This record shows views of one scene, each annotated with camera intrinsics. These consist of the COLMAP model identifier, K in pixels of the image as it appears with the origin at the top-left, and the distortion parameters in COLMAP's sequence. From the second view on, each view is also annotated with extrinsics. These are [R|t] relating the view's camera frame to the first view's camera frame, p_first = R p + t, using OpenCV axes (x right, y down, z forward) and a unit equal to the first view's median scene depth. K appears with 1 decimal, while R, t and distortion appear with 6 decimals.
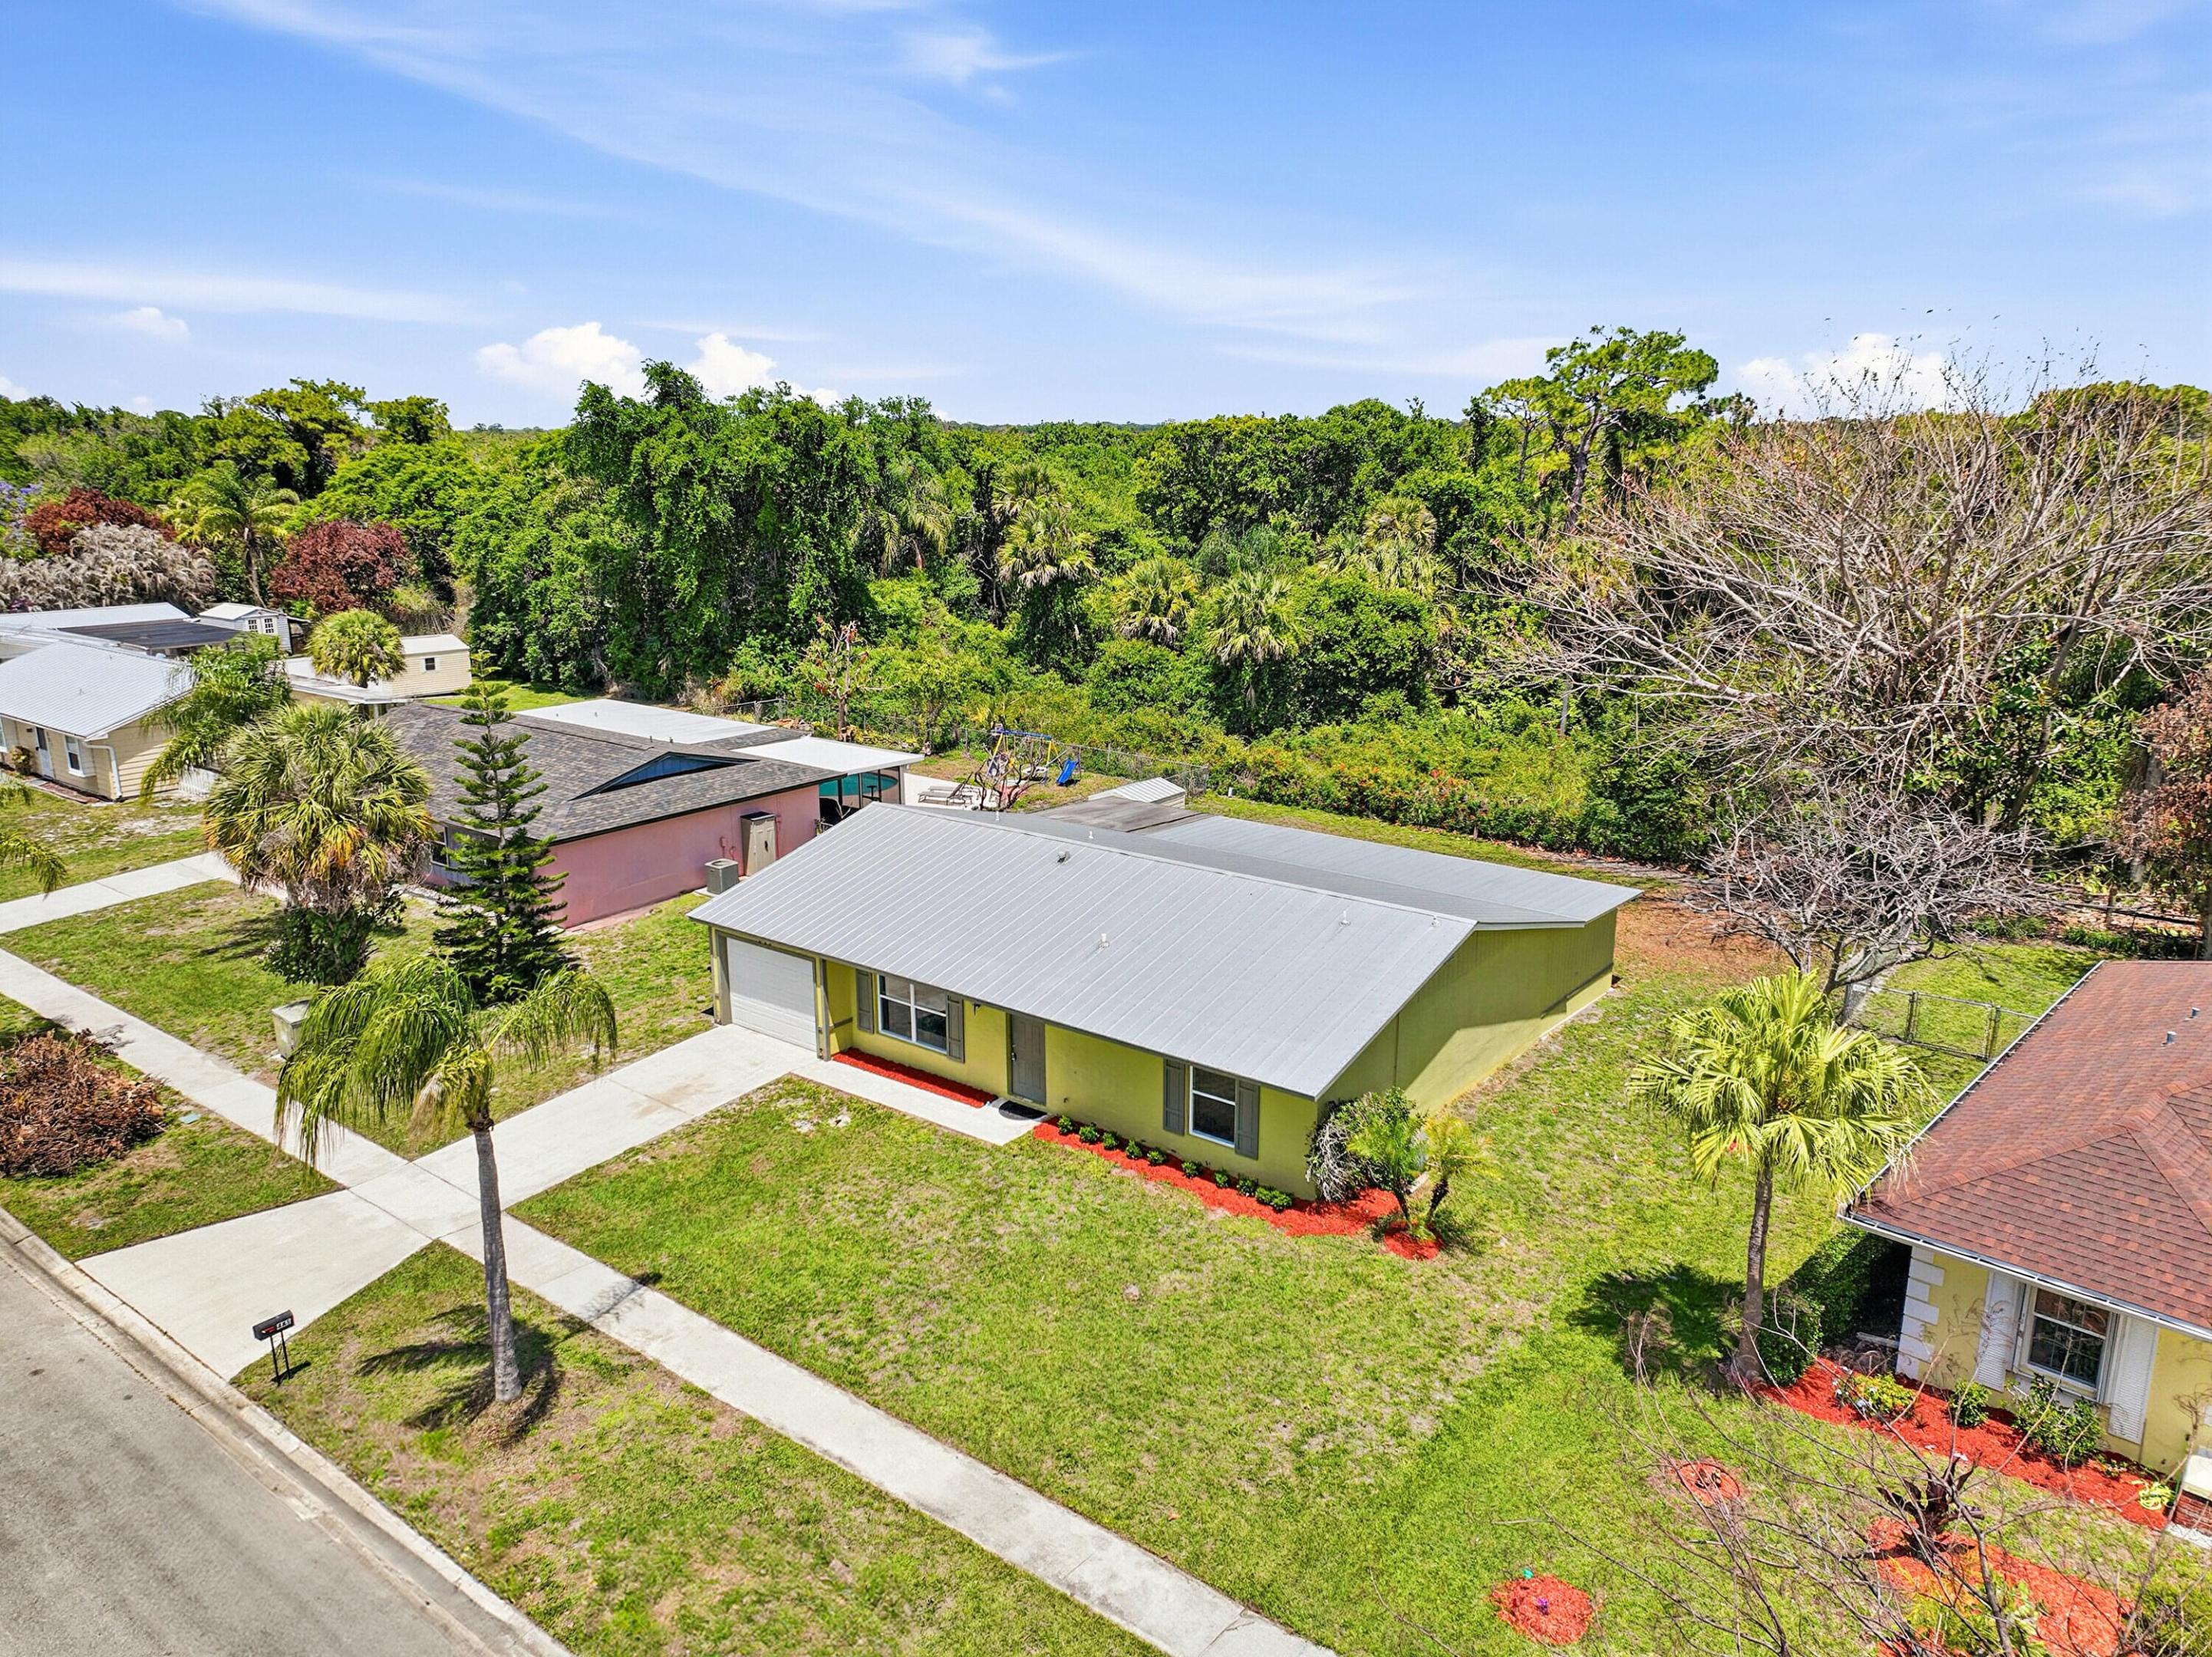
lens RADIAL K [[1546.9, 0, 1106.0], [0, 1546.9, 828.5], [0, 0, 1]] dist [0.001193, 0.000162]
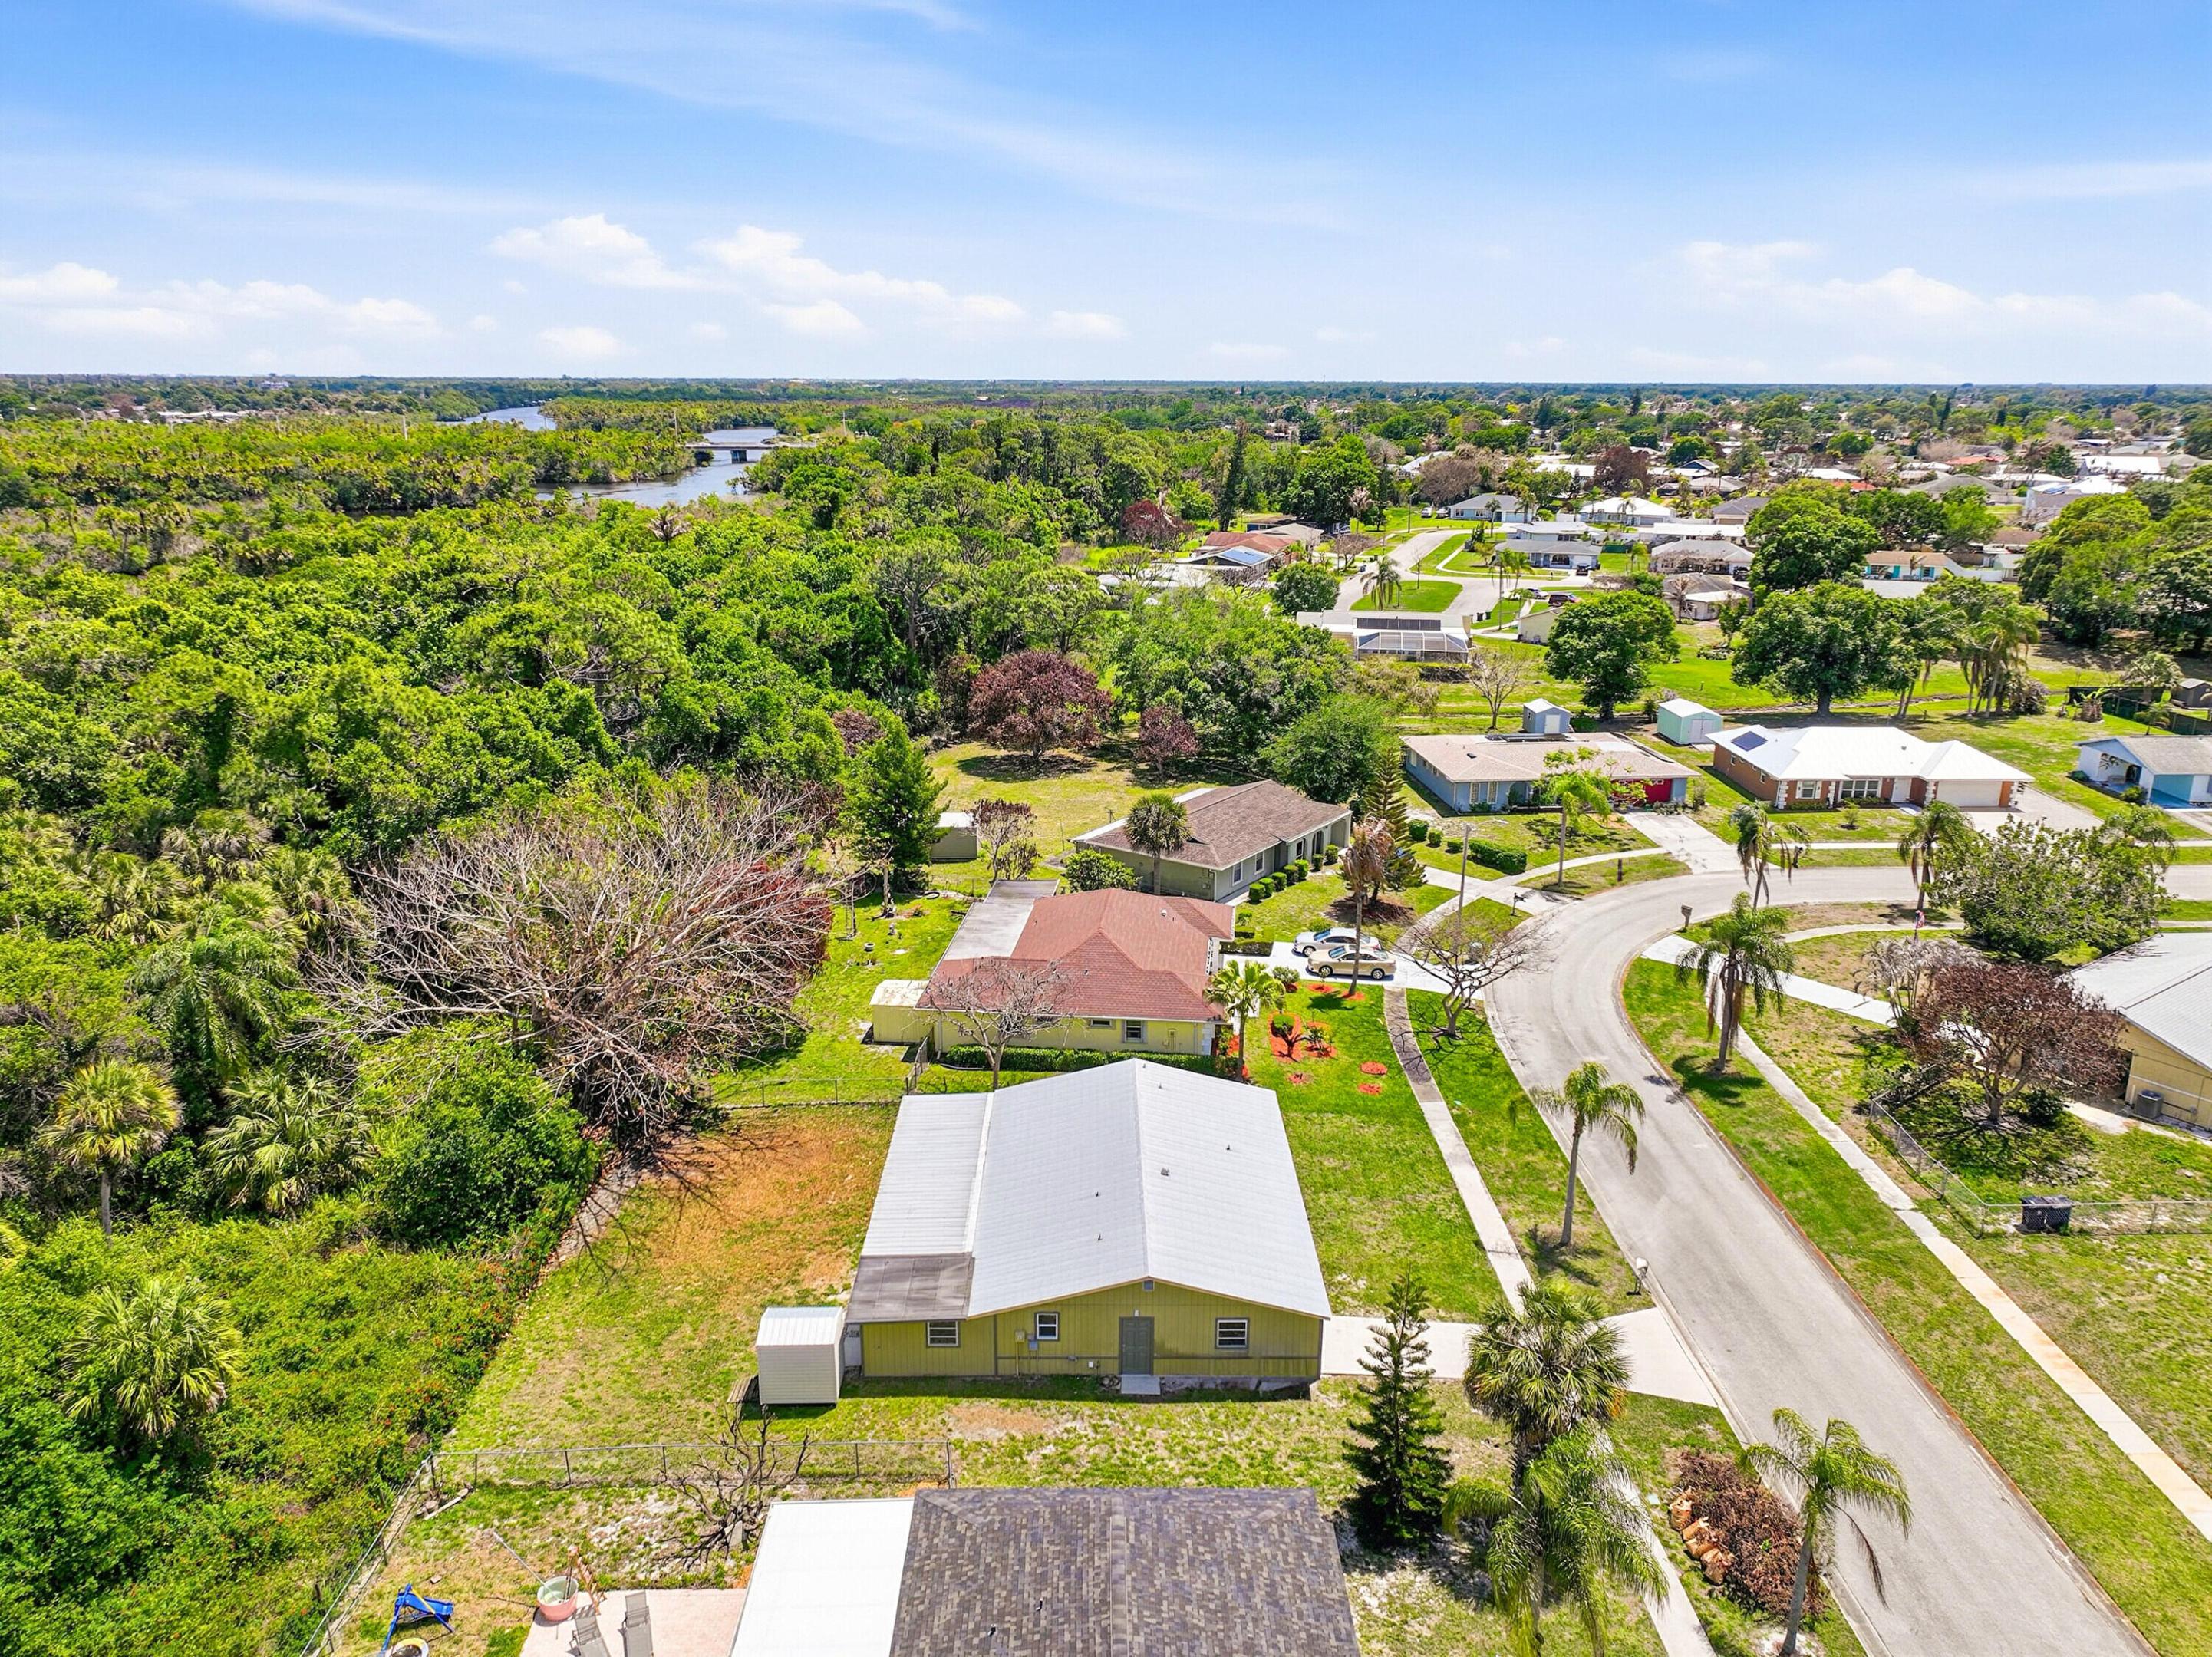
lens RADIAL K [[1549.9, 0, 1106.0], [0, 1549.9, 828.5], [0, 0, 1]] dist [0.003713, 0.008517]
pose [[-0.618935, -0.219883, 0.754037, -1.191303], [0.191291, 0.888910, 0.416230, -1.039453], [-0.761792, 0.401860, -0.508115, 1.816279]]
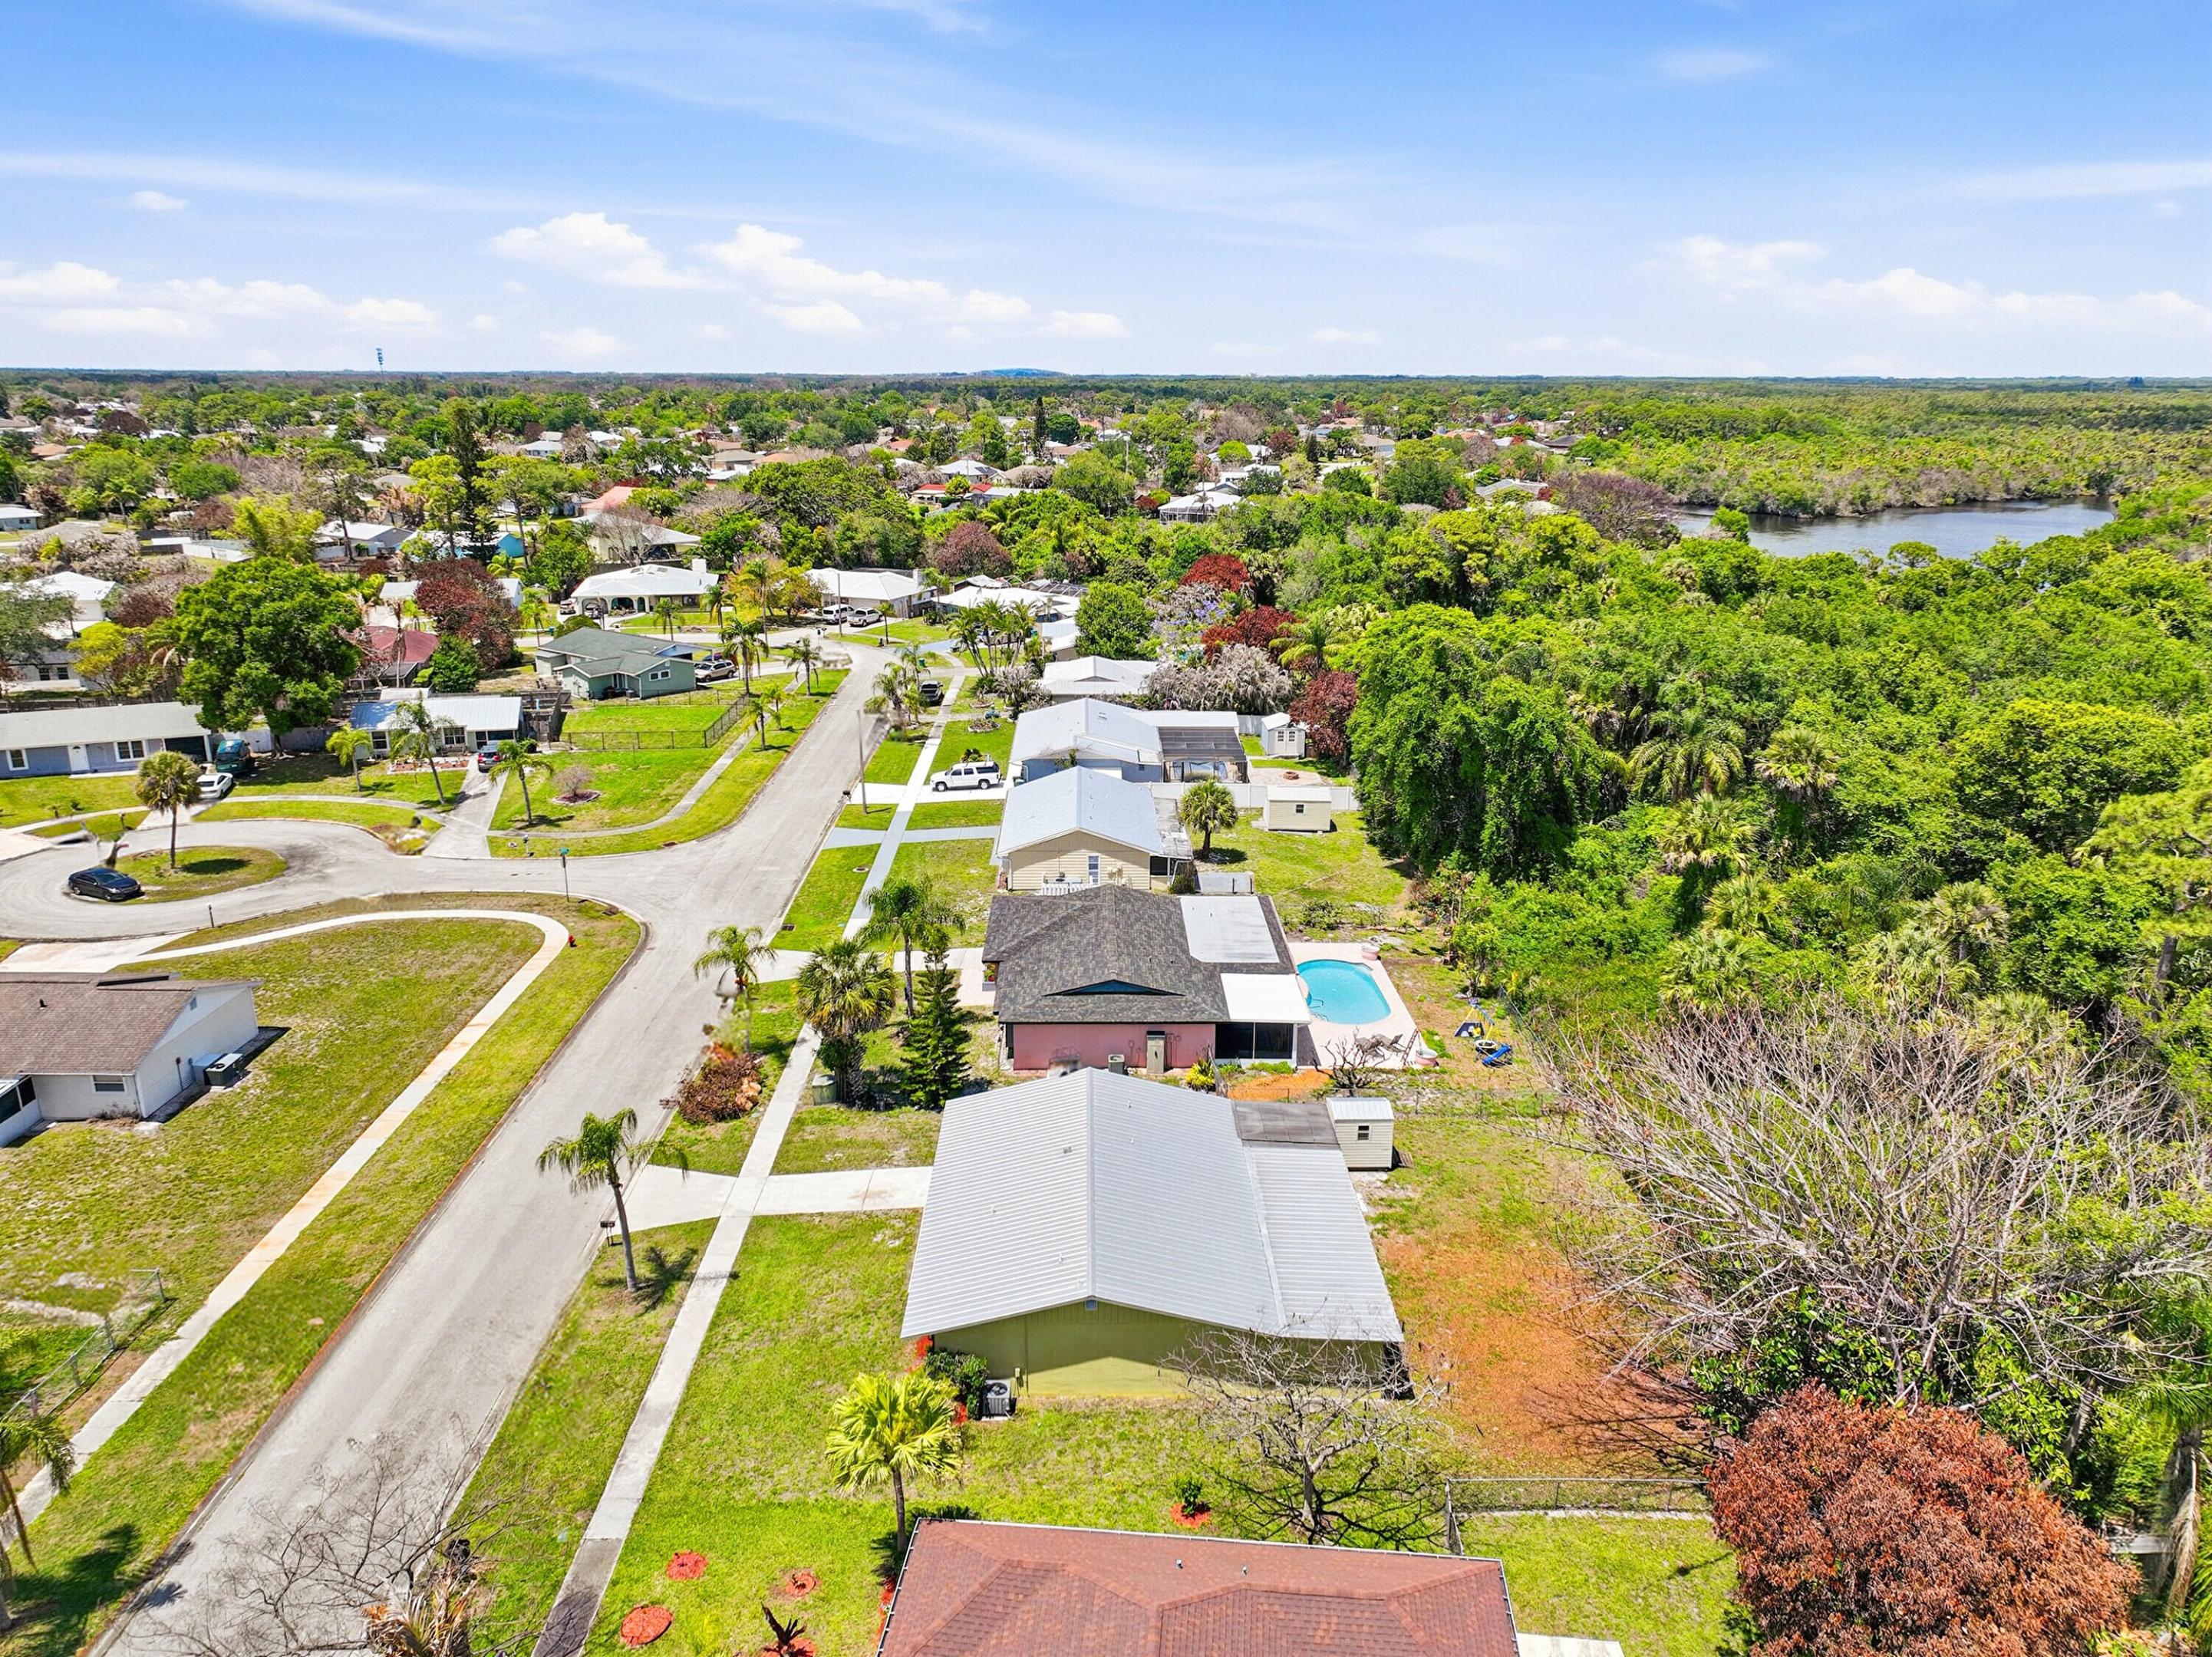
lens RADIAL K [[1549.9, 0, 1106.0], [0, 1549.9, 828.5], [0, 0, 1]] dist [0.003713, 0.008517]
pose [[0.622904, 0.223295, -0.749753, 1.219557], [-0.199695, 0.972033, 0.123586, -0.553946], [0.756381, 0.072740, 0.650074, -0.070307]]
